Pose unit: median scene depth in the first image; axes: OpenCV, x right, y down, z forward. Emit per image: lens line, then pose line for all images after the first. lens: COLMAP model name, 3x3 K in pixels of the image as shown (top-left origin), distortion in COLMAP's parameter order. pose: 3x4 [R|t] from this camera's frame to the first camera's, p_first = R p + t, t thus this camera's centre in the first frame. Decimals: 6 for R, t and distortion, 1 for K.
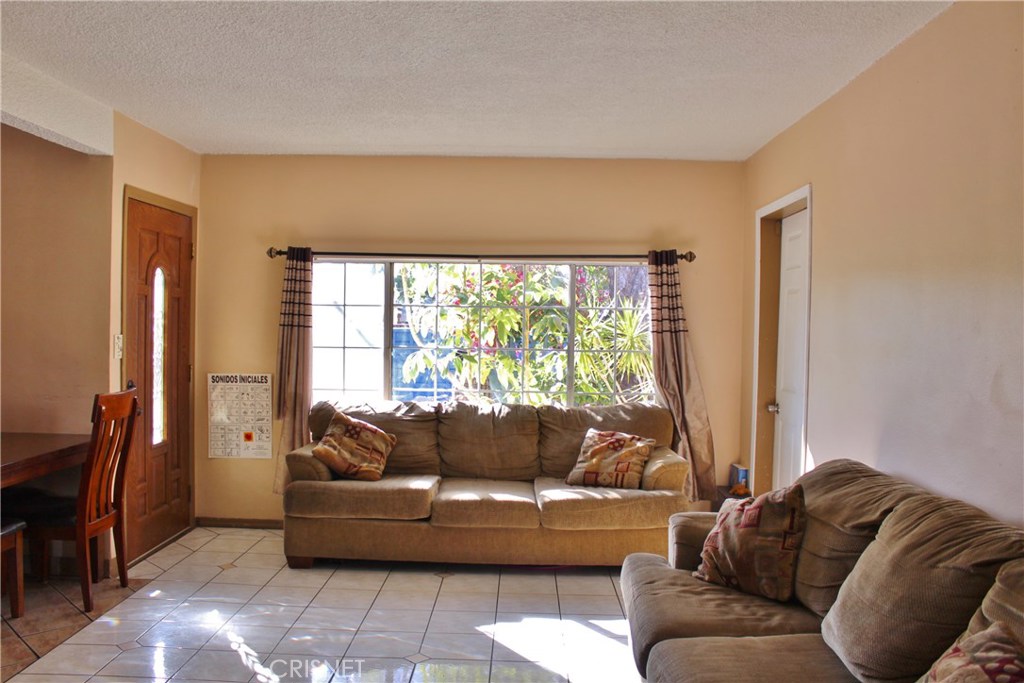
lens RADIAL K [[850.1, 0, 512.1], [0, 850.1, 346.5], [0, 0, 1]] dist [-0.149733, 0.111490]
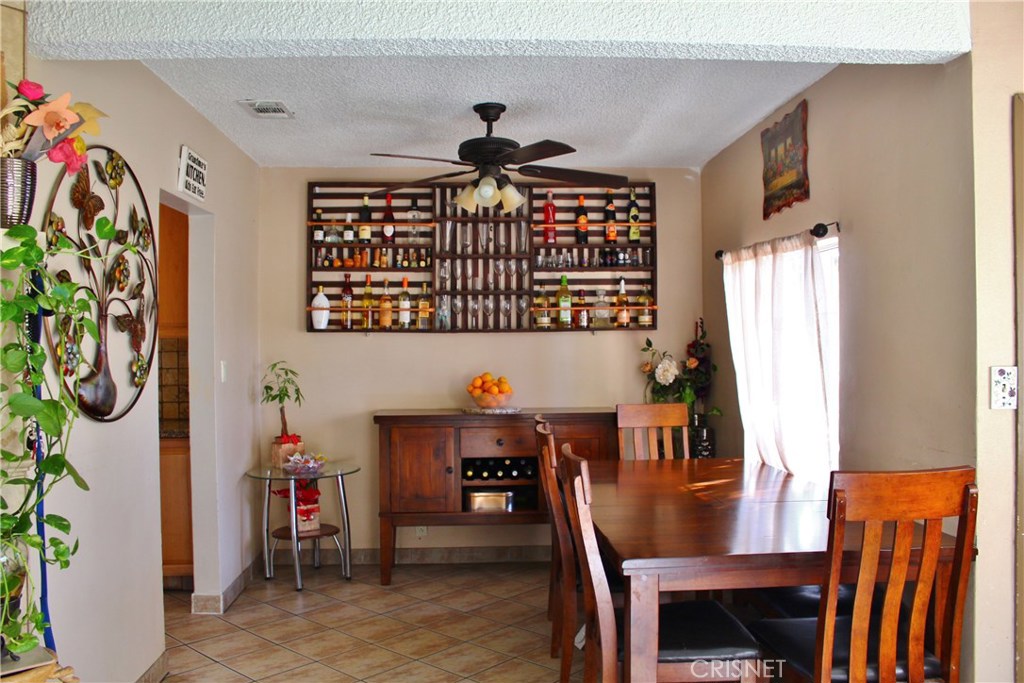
lens RADIAL K [[850.1, 0, 512.1], [0, 850.1, 346.5], [0, 0, 1]] dist [-0.149733, 0.111490]
pose [[0.046102, -0.013772, -0.998842, 0.057072], [-0.014750, 0.999787, -0.014466, -0.015158], [0.998828, 0.015400, 0.045889, 0.651615]]
